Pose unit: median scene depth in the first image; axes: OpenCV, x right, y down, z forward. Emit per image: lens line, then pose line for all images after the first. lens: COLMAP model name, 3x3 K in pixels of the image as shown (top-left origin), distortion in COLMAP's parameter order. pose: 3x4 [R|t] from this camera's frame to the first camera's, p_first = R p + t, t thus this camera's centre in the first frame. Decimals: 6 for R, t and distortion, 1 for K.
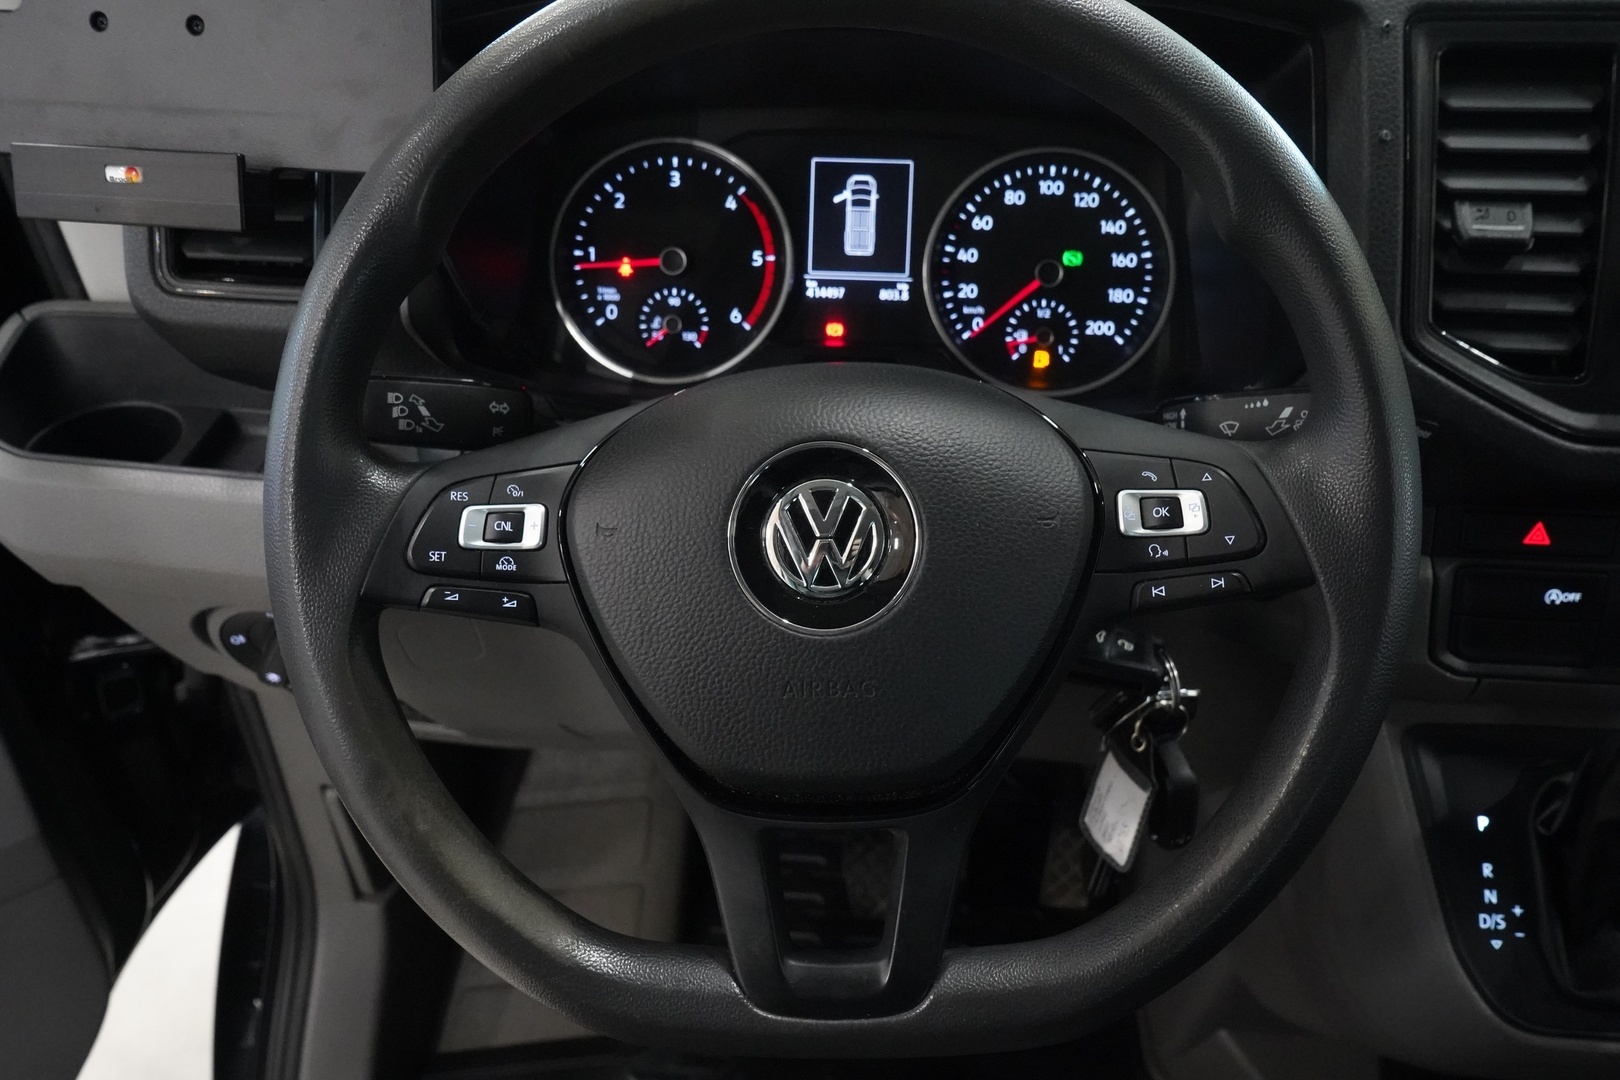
lens RADIAL K [[1305.5, 0, 814.4], [0, 1305.5, 539.0], [0, 0, 1]] dist [-0.015196, 0.019411]
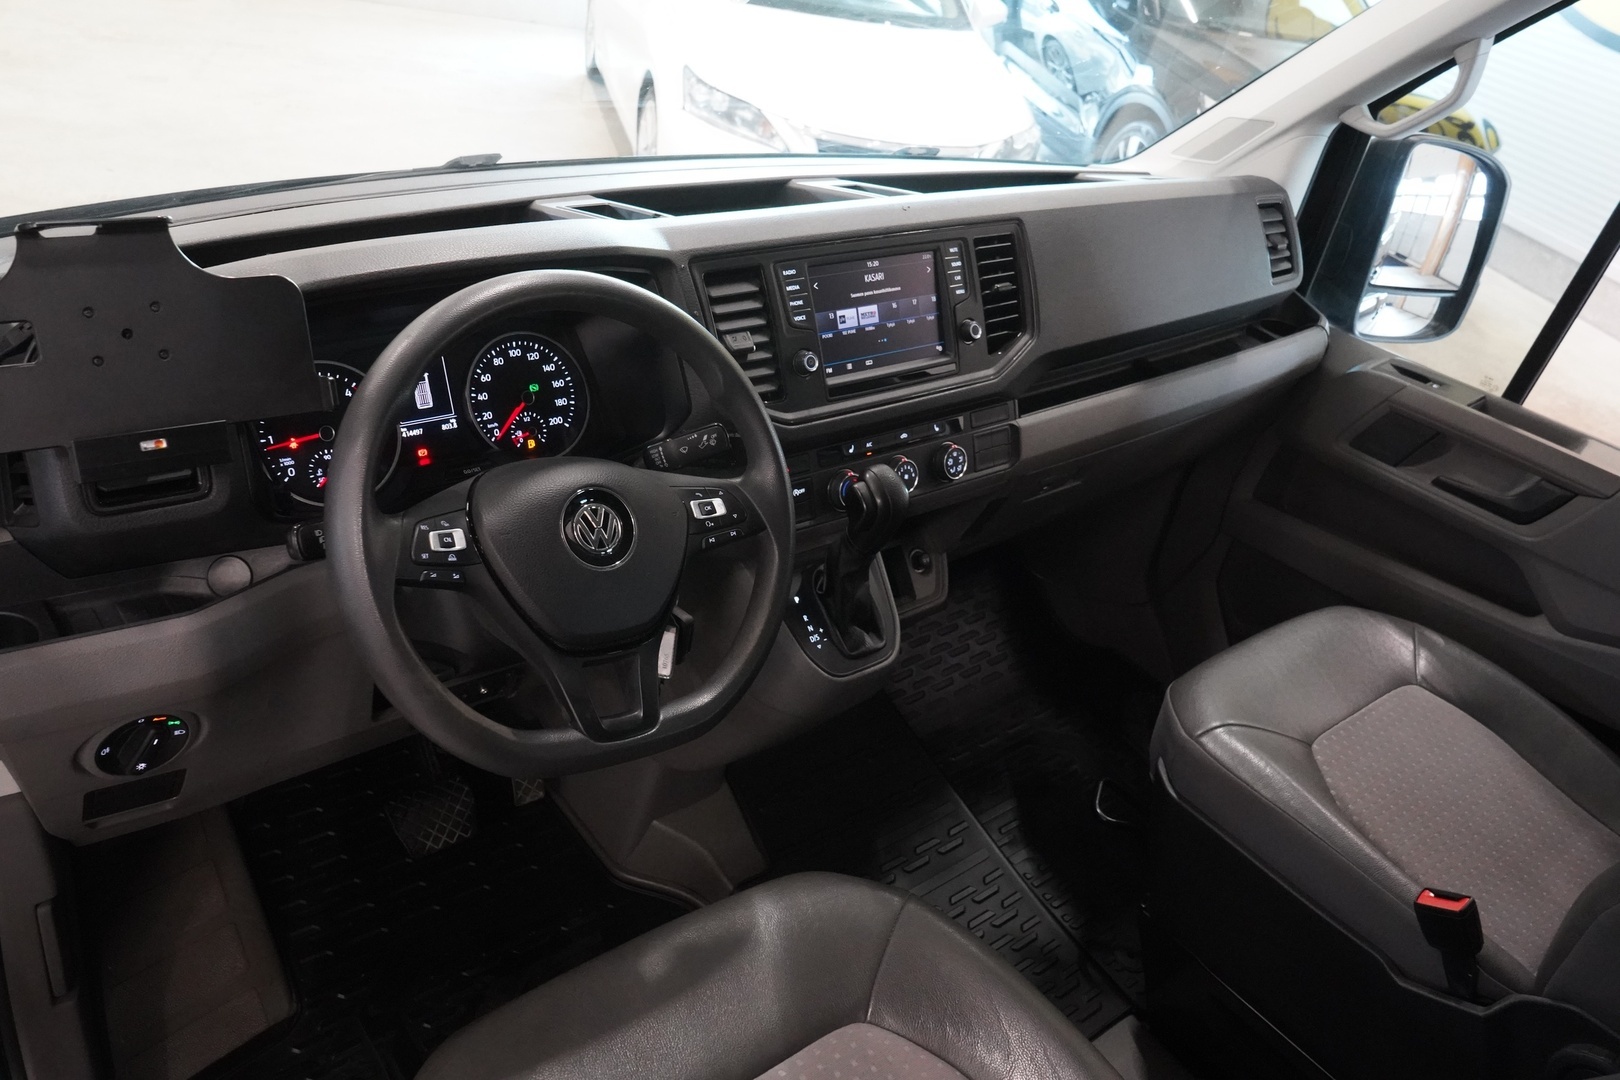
lens RADIAL K [[1305.5, 0, 811.6], [0, 1305.5, 549.2], [0, 0, 1]] dist [-0.015196, 0.019411]
pose [[0.712323, -0.263086, 0.650678, -0.799442], [0.287090, 0.955200, 0.071923, -0.015323], [-0.640449, 0.135571, 0.755940, -0.635535]]
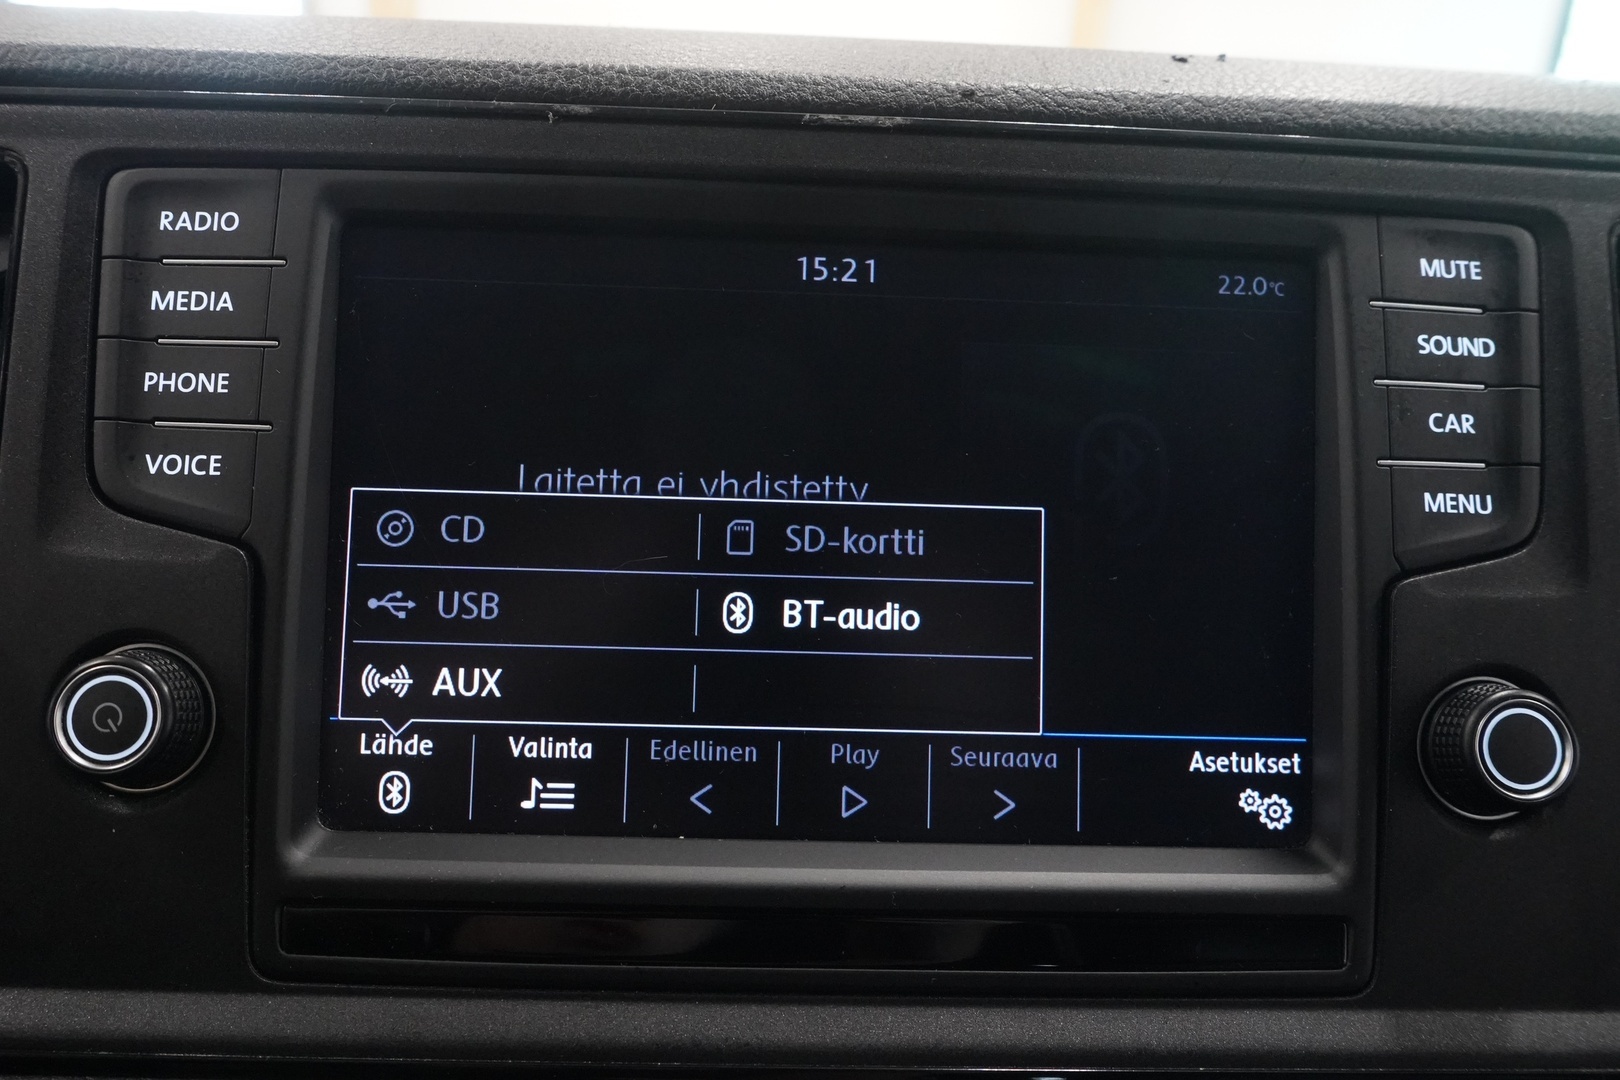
lens RADIAL K [[1305.5, 0, 821.8], [0, 1305.5, 542.1], [0, 0, 1]] dist [-0.015196, 0.019411]
pose [[0.993946, 0.009804, 0.109436, 0.656910], [0.021190, 0.960207, -0.278485, -0.088836], [-0.107811, 0.279118, 0.954186, 0.442951]]
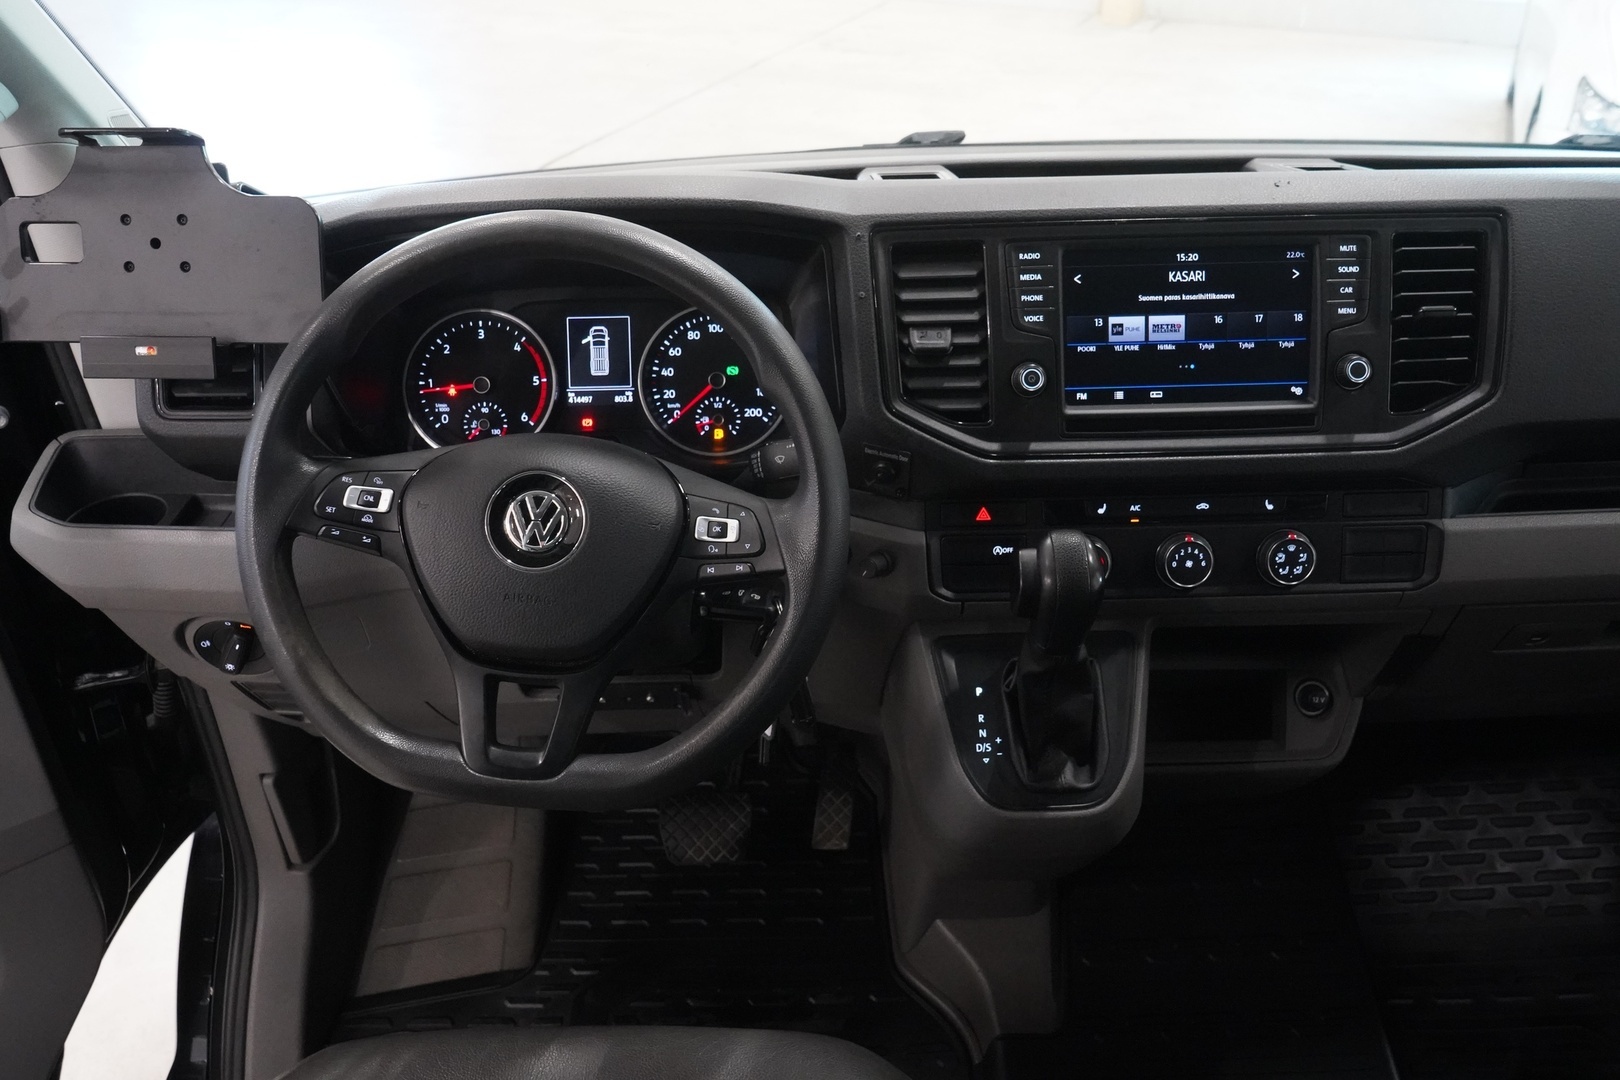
lens RADIAL K [[1305.5, 0, 814.7], [0, 1305.5, 551.2], [0, 0, 1]] dist [-0.015196, 0.019411]
pose [[0.996339, -0.058373, 0.062467, 0.187366], [0.063227, 0.994885, -0.078780, 0.140988], [-0.057549, 0.082441, 0.994933, -0.594437]]
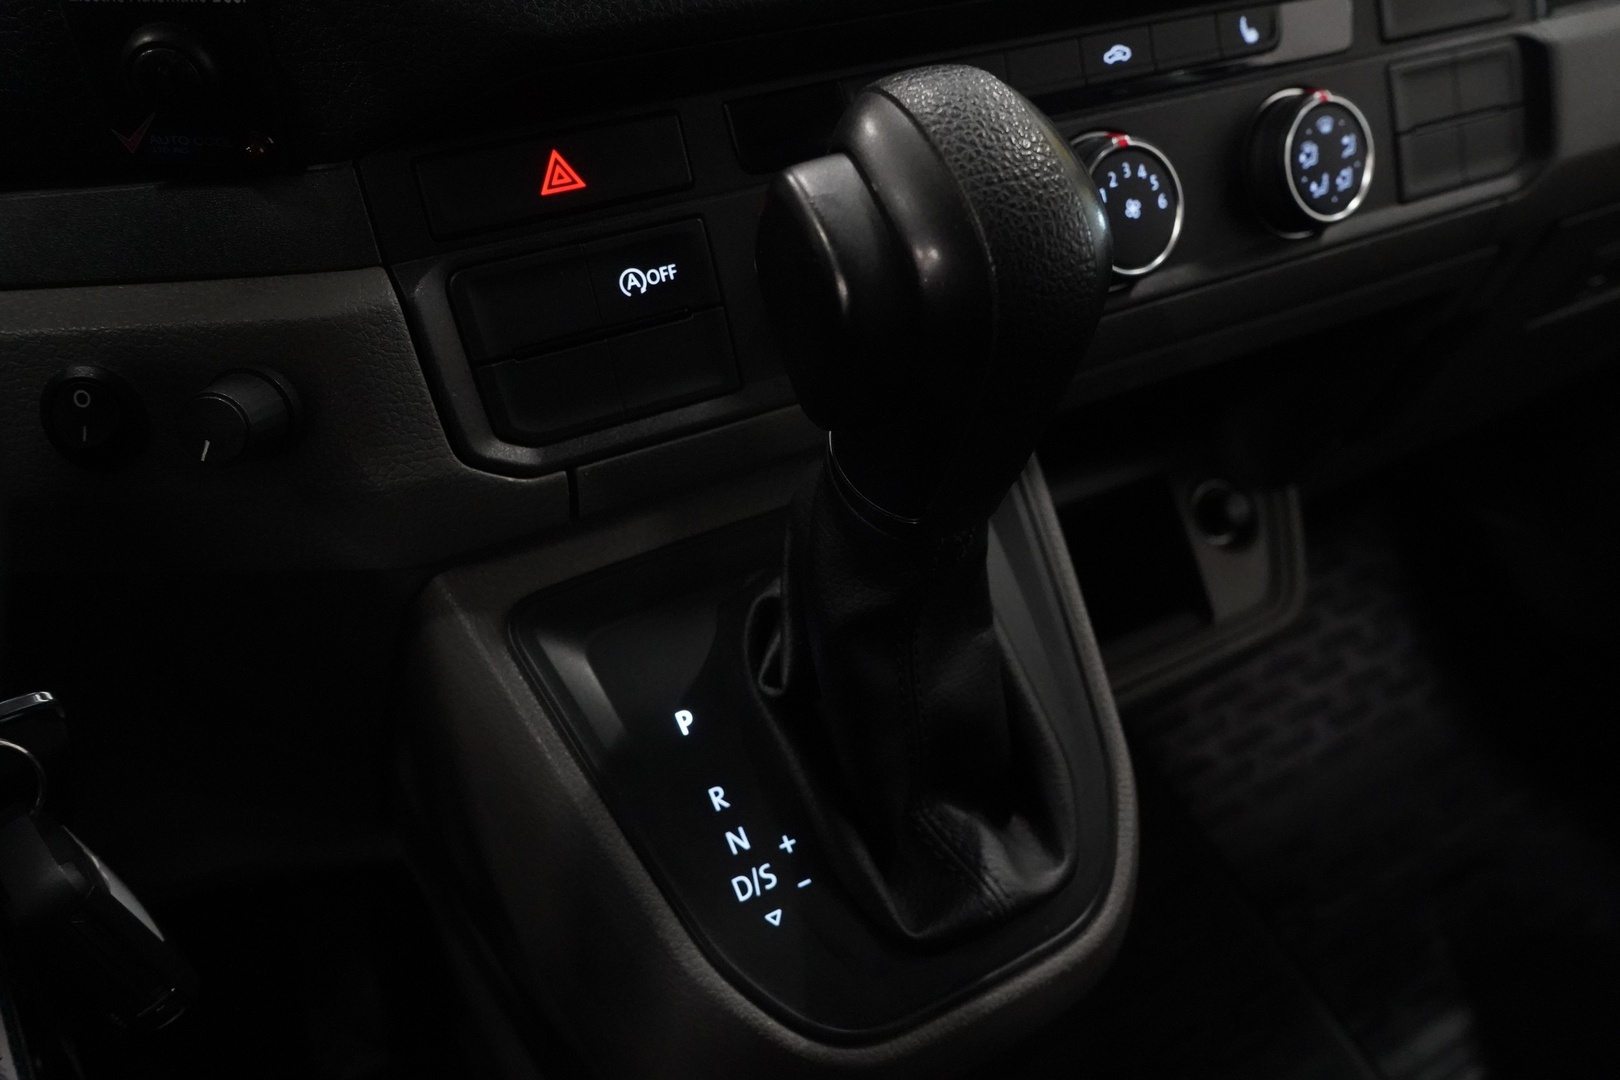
lens RADIAL K [[1305.5, 0, 810.0], [0, 1305.5, 543.4], [0, 0, 1]] dist [-0.015196, 0.019411]
pose [[0.831783, -0.326548, 0.448892, 0.297897], [0.346978, 0.937073, 0.038737, 0.128747], [-0.433294, 0.123535, 0.892746, 0.422363]]
